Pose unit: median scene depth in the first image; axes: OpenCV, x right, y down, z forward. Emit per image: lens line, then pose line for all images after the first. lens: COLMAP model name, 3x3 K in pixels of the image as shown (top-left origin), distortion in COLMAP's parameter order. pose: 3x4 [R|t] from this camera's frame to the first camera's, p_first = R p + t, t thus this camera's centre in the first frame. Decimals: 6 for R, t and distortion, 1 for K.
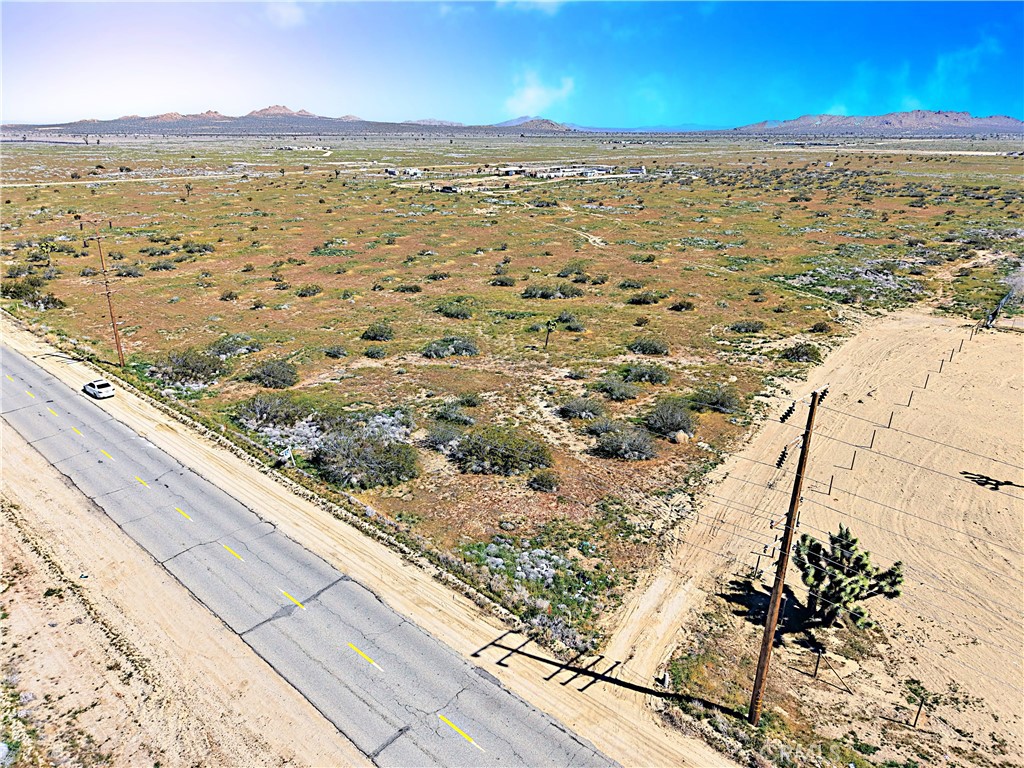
lens RADIAL K [[681.9, 0, 511.1], [0, 681.9, 383.4], [0, 0, 1]] dist [0.037168, -0.042540]
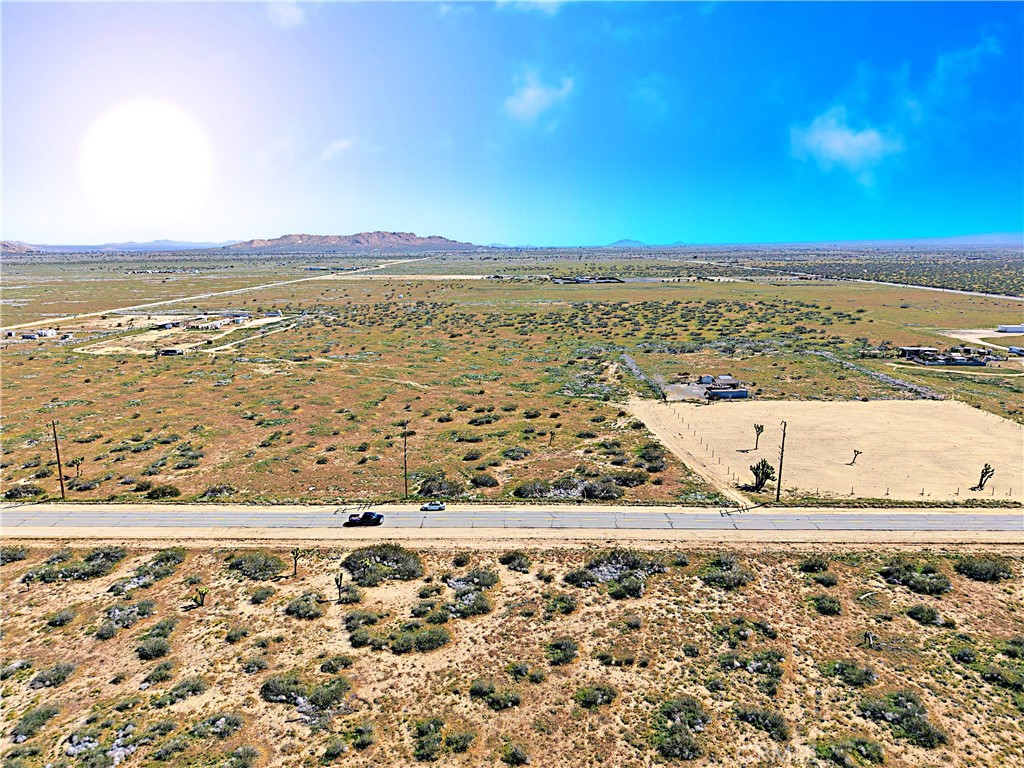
lens RADIAL K [[681.9, 0, 511.1], [0, 681.9, 383.4], [0, 0, 1]] dist [0.037168, -0.042540]
pose [[0.763135, -0.137070, 0.631535, -1.820153], [0.231973, 0.970220, -0.069732, -0.162628], [-0.603170, 0.199714, 0.772205, -0.751523]]
